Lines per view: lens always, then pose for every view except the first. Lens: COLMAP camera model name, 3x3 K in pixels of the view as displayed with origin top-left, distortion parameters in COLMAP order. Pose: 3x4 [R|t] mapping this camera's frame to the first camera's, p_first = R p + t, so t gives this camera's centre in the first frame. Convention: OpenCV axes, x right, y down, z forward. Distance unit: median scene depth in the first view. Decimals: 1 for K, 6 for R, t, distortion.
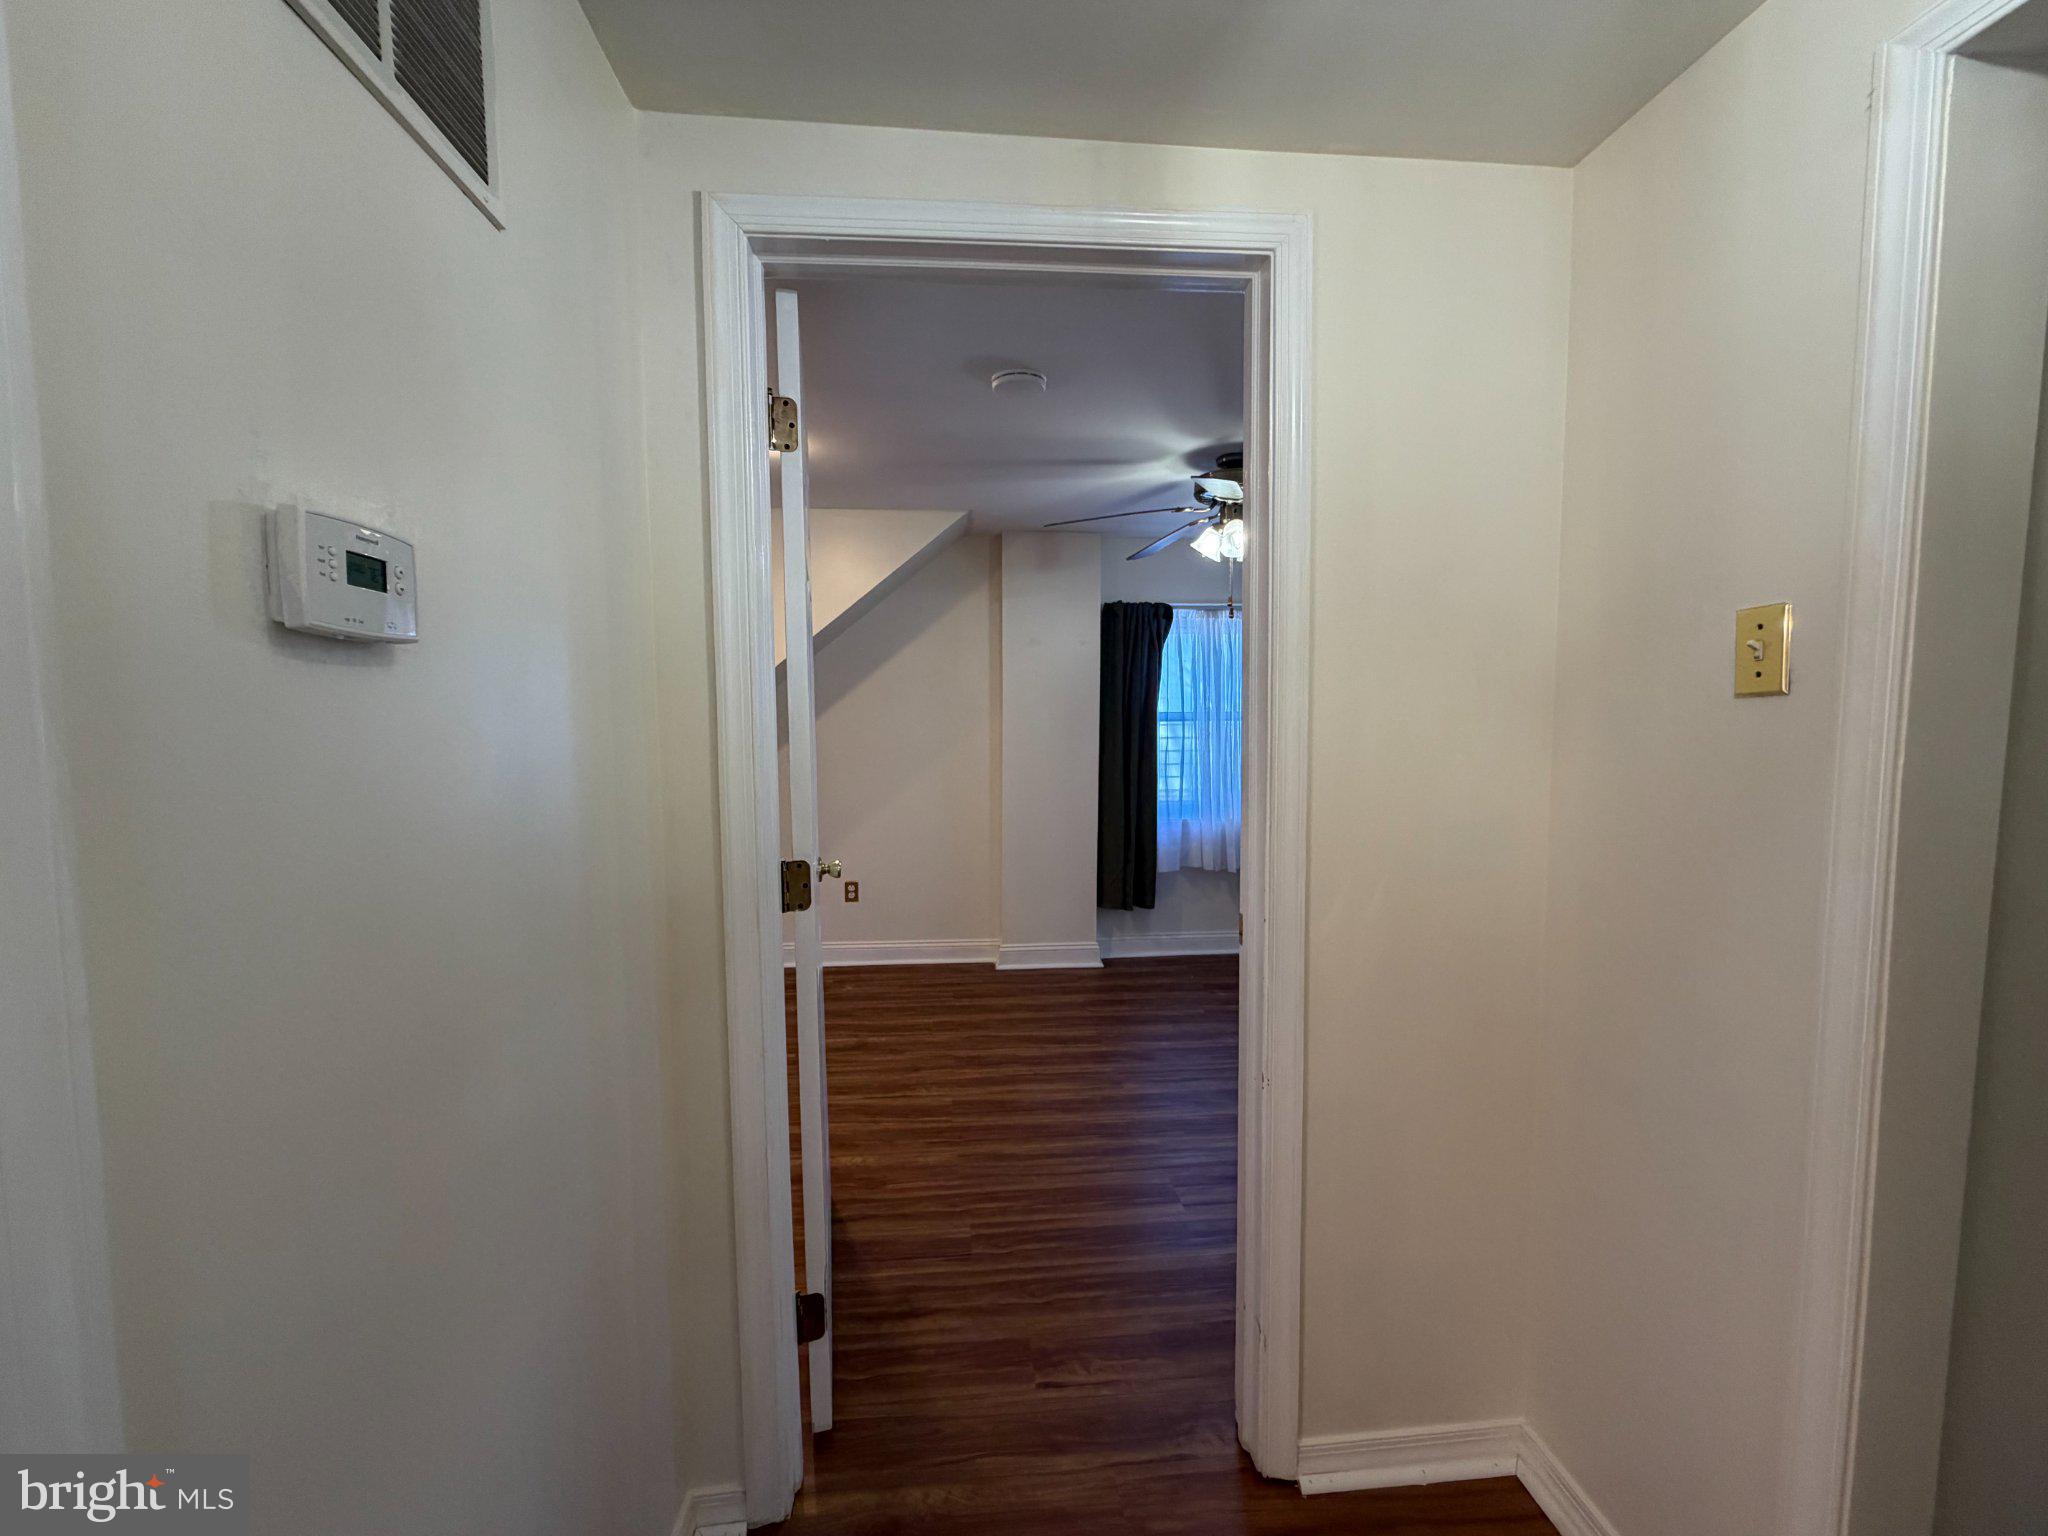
lens RADIAL K [[815.7, 0, 1017.4], [0, 815.7, 764.4], [0, 0, 1]] dist [0.000389, -0.000421]
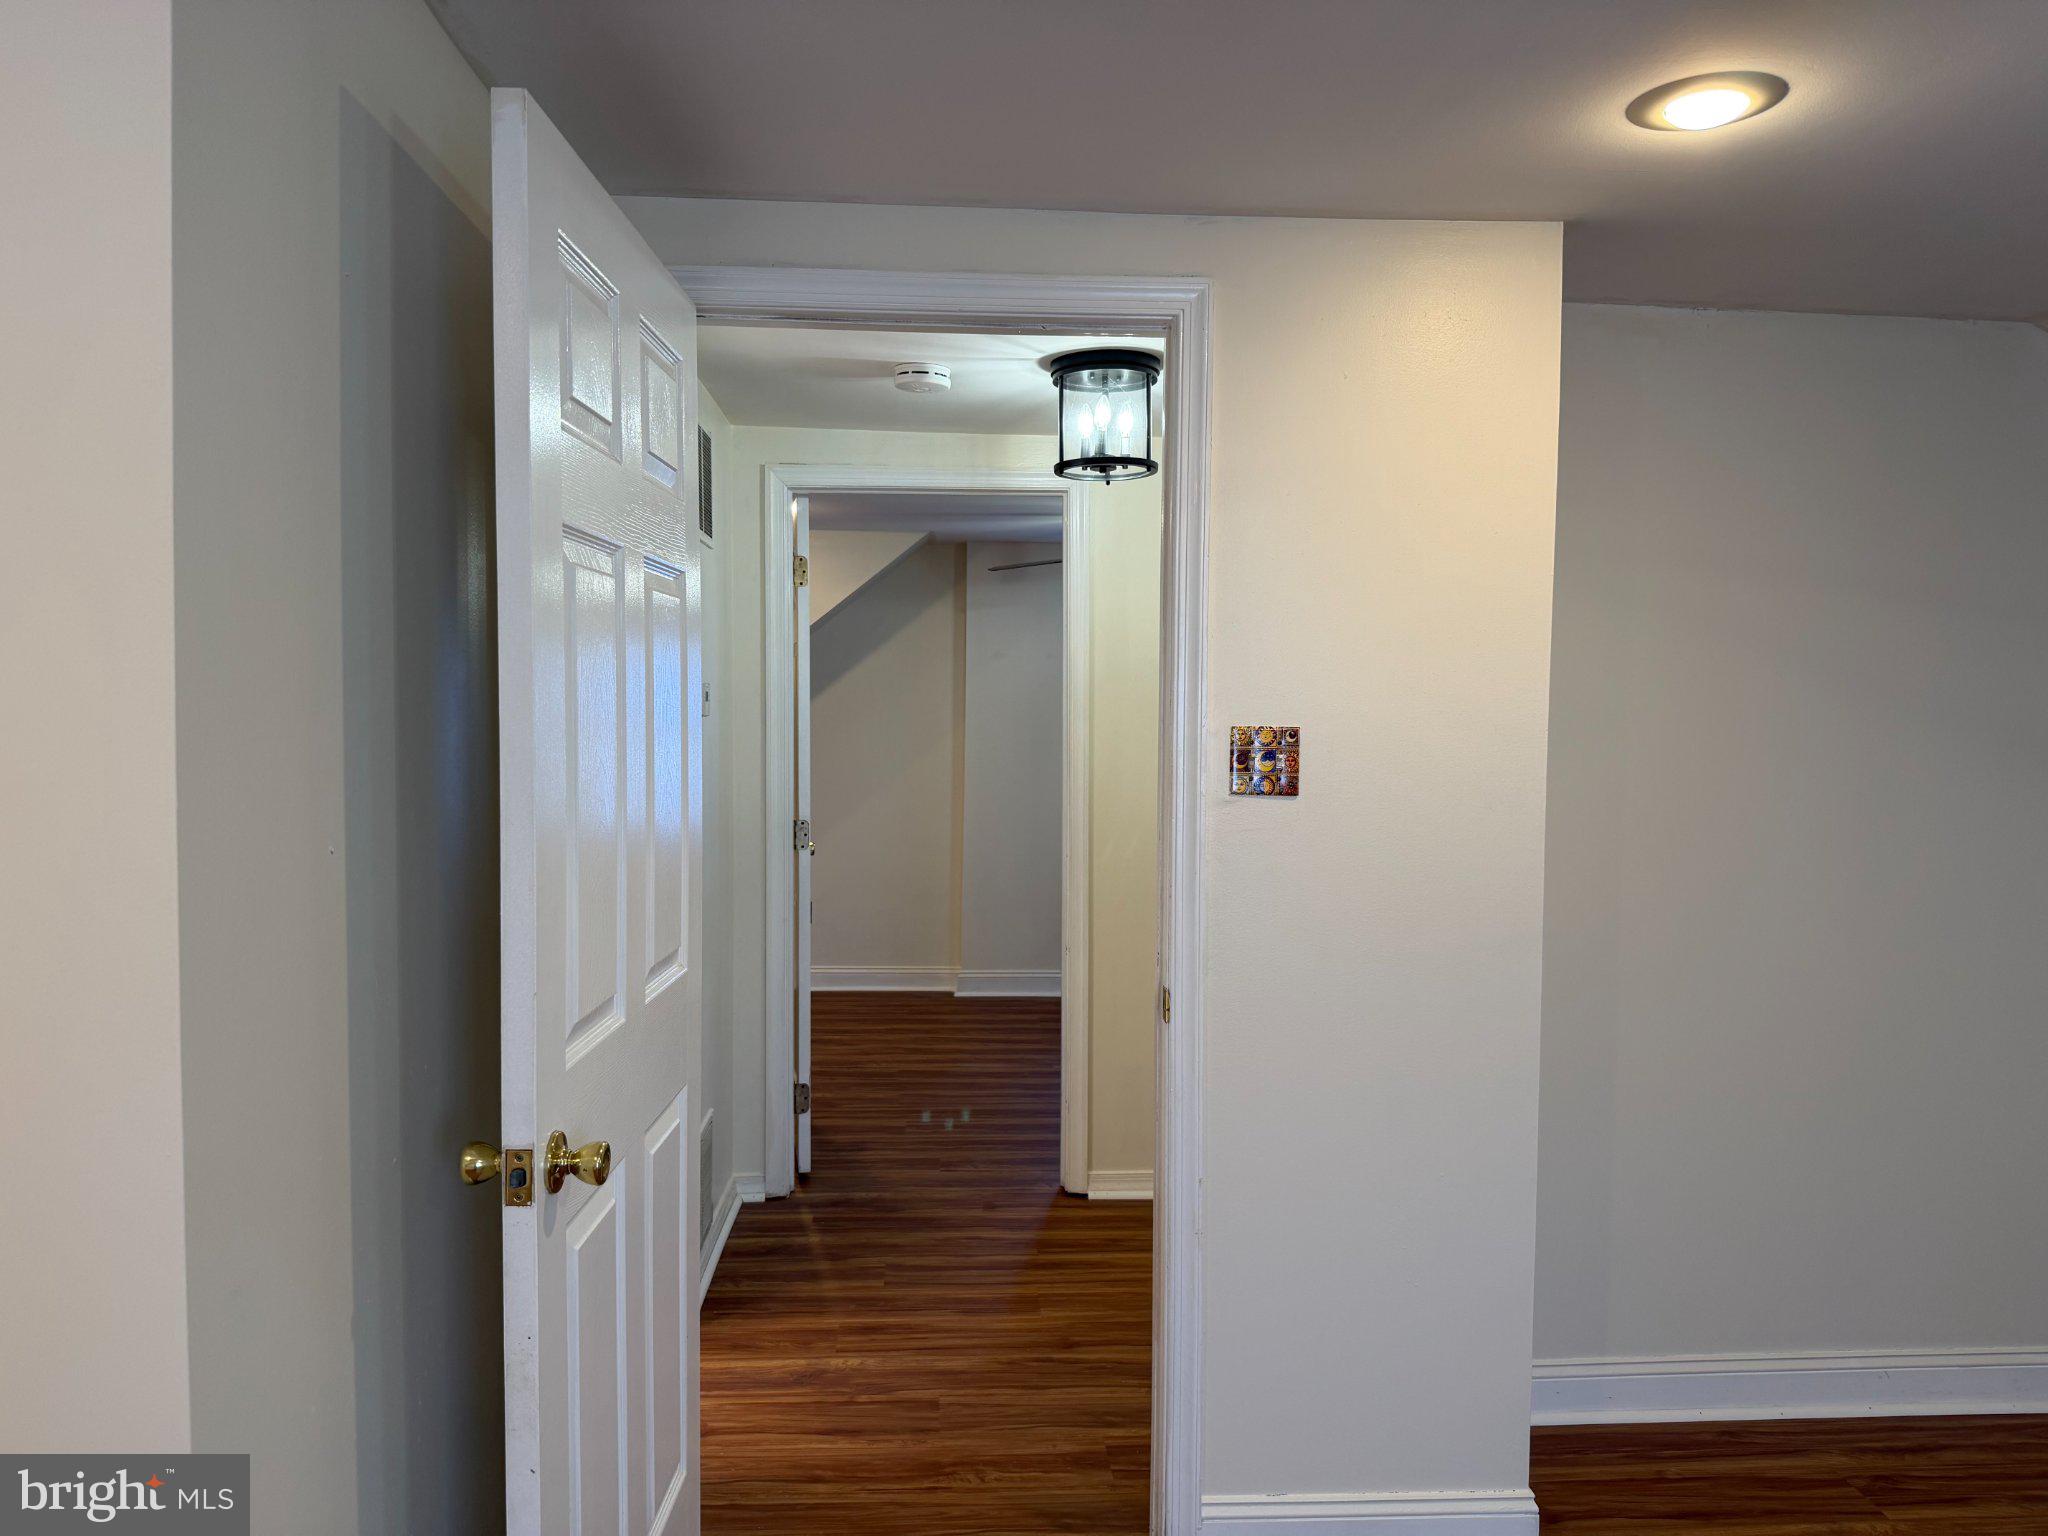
lens RADIAL K [[1455.0, 0, 1023.5], [0, 1455.0, 773.2], [0, 0, 1]] dist [0.011223, -0.001032]
pose [[0.999513, 0.016981, -0.026178, 0.261645], [-0.017597, 0.999569, -0.023513, 0.079359], [0.025768, 0.023962, 0.999381, -1.928422]]
